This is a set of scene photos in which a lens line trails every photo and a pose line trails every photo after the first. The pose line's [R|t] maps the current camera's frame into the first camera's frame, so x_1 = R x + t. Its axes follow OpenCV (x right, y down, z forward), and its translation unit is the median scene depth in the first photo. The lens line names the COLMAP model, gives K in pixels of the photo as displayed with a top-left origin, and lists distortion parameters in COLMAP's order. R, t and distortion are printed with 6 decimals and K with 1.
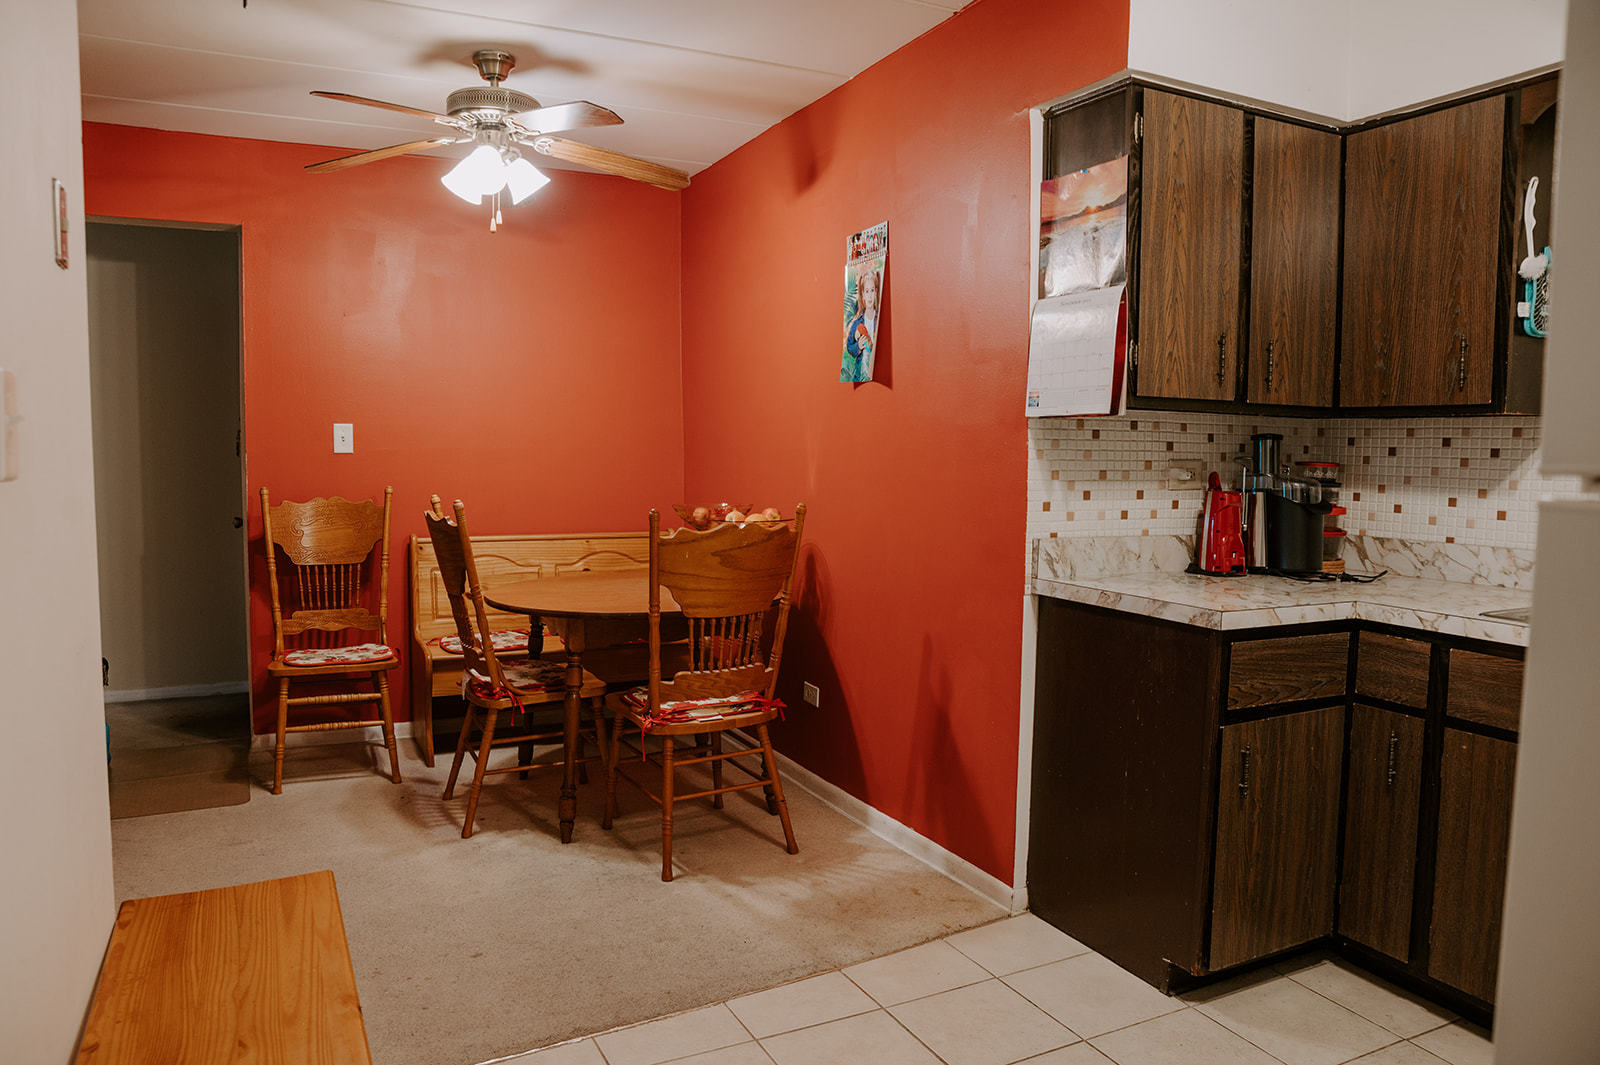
lens RADIAL K [[1175.5, 0, 831.0], [0, 1175.5, 538.9], [0, 0, 1]] dist [-0.152753, 0.145685]
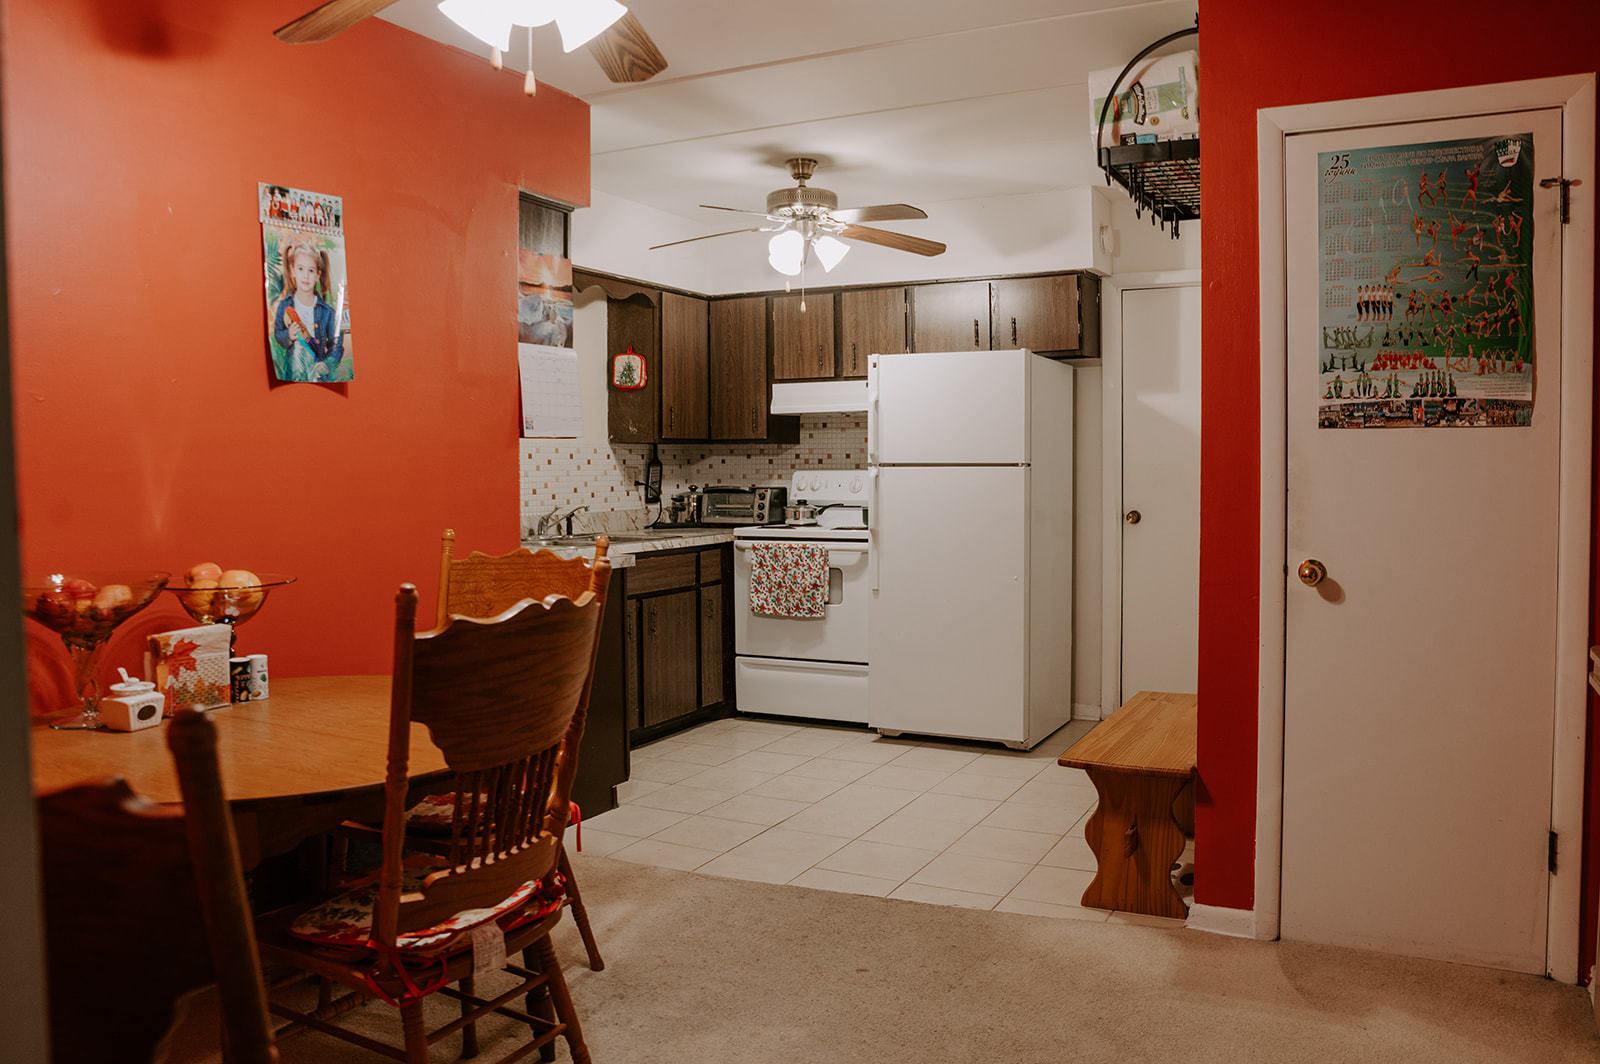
lens RADIAL K [[1175.5, 0, 831.0], [0, 1175.5, 538.4], [0, 0, 1]] dist [-0.152753, 0.145685]
pose [[-0.597579, -0.054708, 0.799941, -1.140743], [0.066672, 0.990824, 0.117568, -0.135520], [-0.799033, 0.123589, -0.588448, 1.664547]]
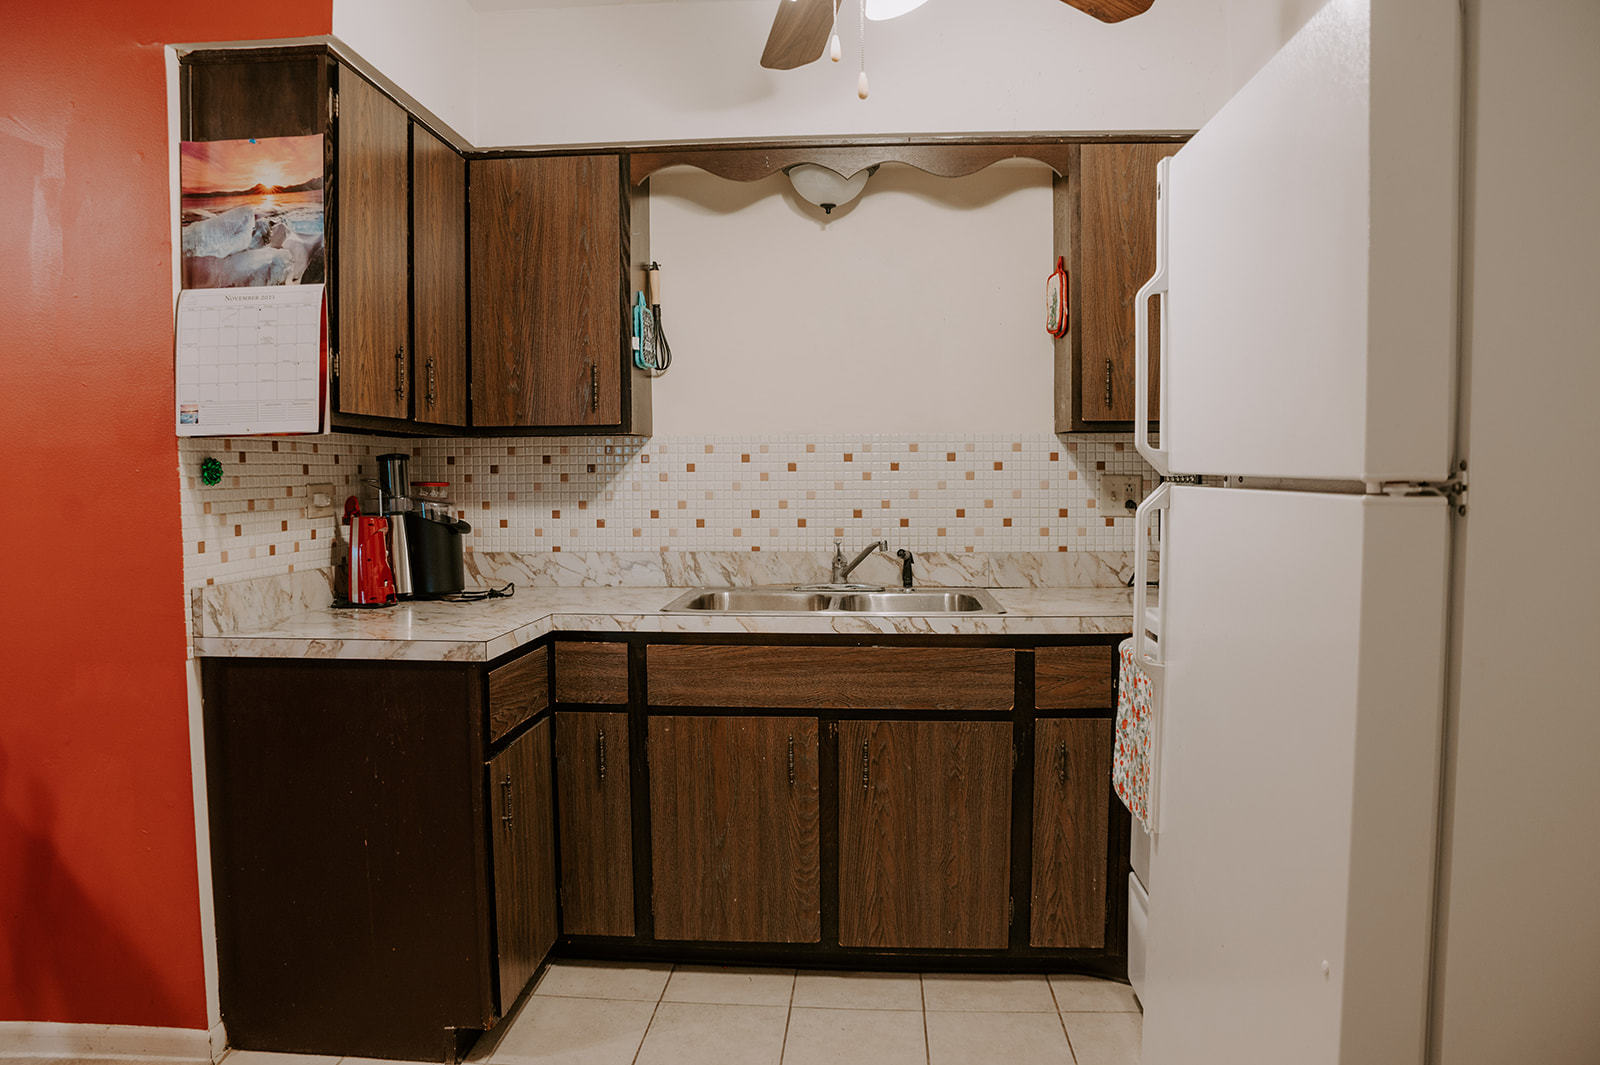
lens RADIAL K [[1111.9, 0, 800.0], [0, 1111.9, 532.5], [0, 0, 1]] dist [-0.146952, 0.109760]
pose [[0.487371, -0.063127, 0.870910, -0.263951], [0.080695, 0.996371, 0.027063, -0.024884], [-0.869458, 0.057089, 0.490697, 0.280520]]
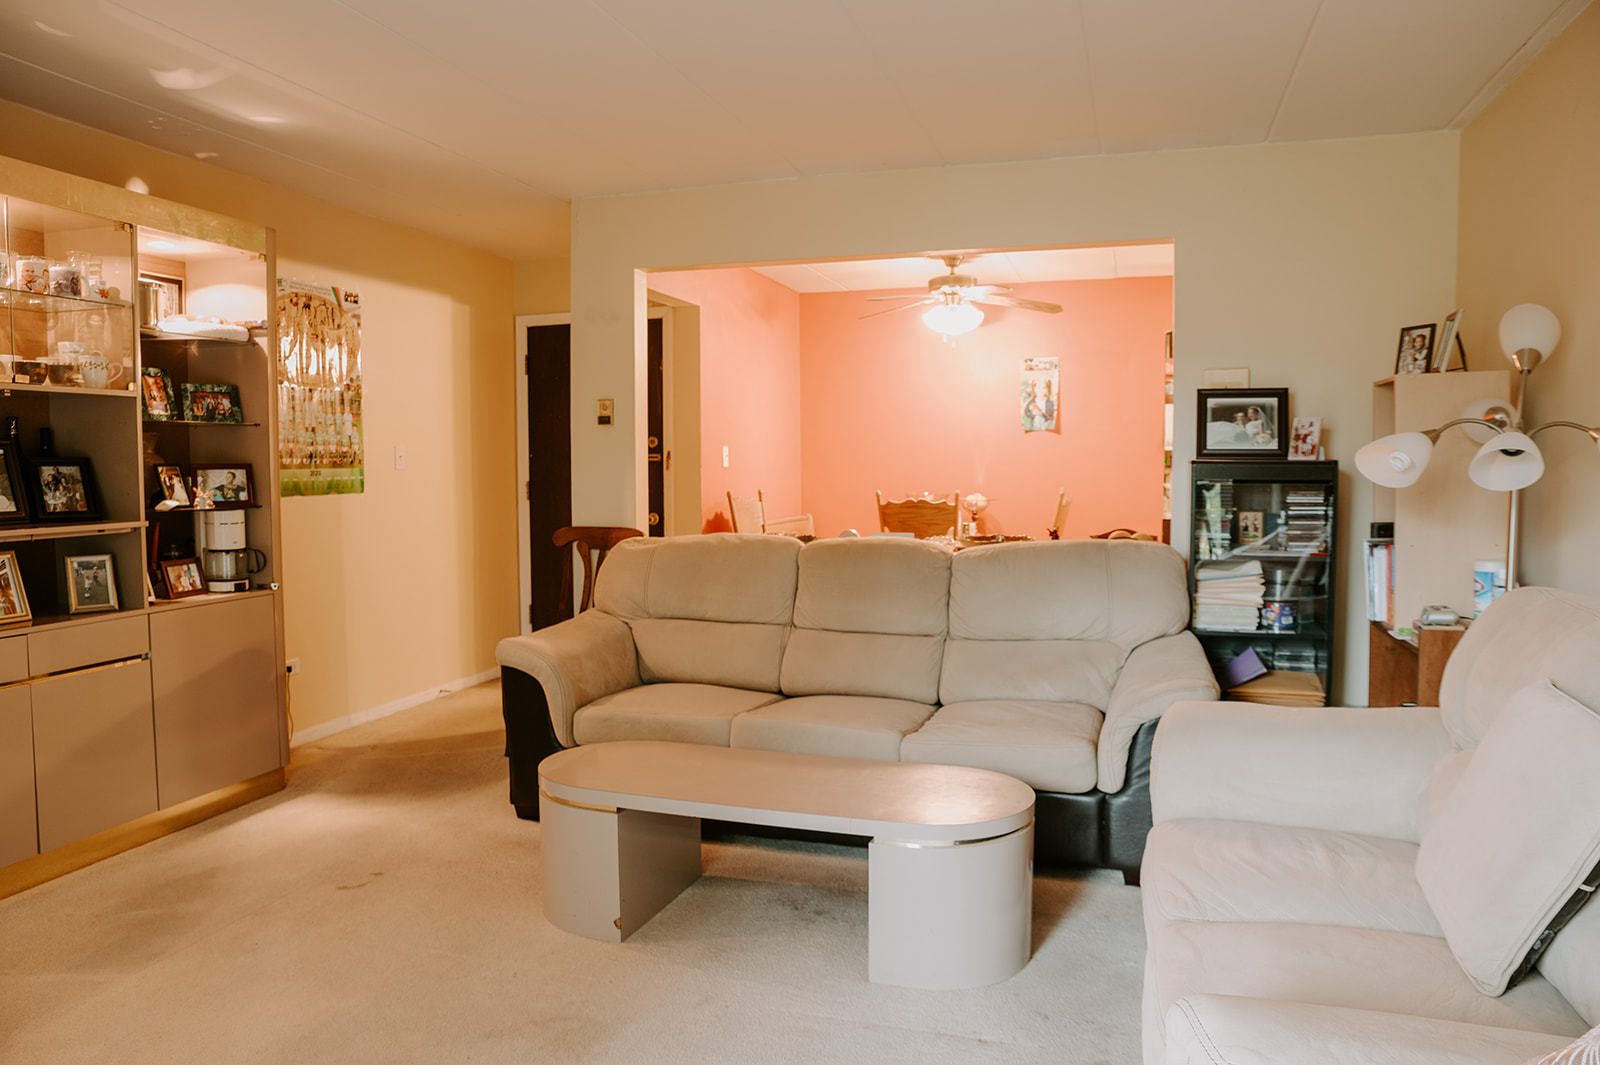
lens RADIAL K [[1175.5, 0, 831.0], [0, 1175.5, 538.9], [0, 0, 1]] dist [-0.152753, 0.145685]
pose [[0.657243, -0.058478, 0.751406, -2.541536], [0.065074, 0.997665, 0.020724, -0.010463], [-0.750864, 0.035276, 0.659514, -0.139845]]
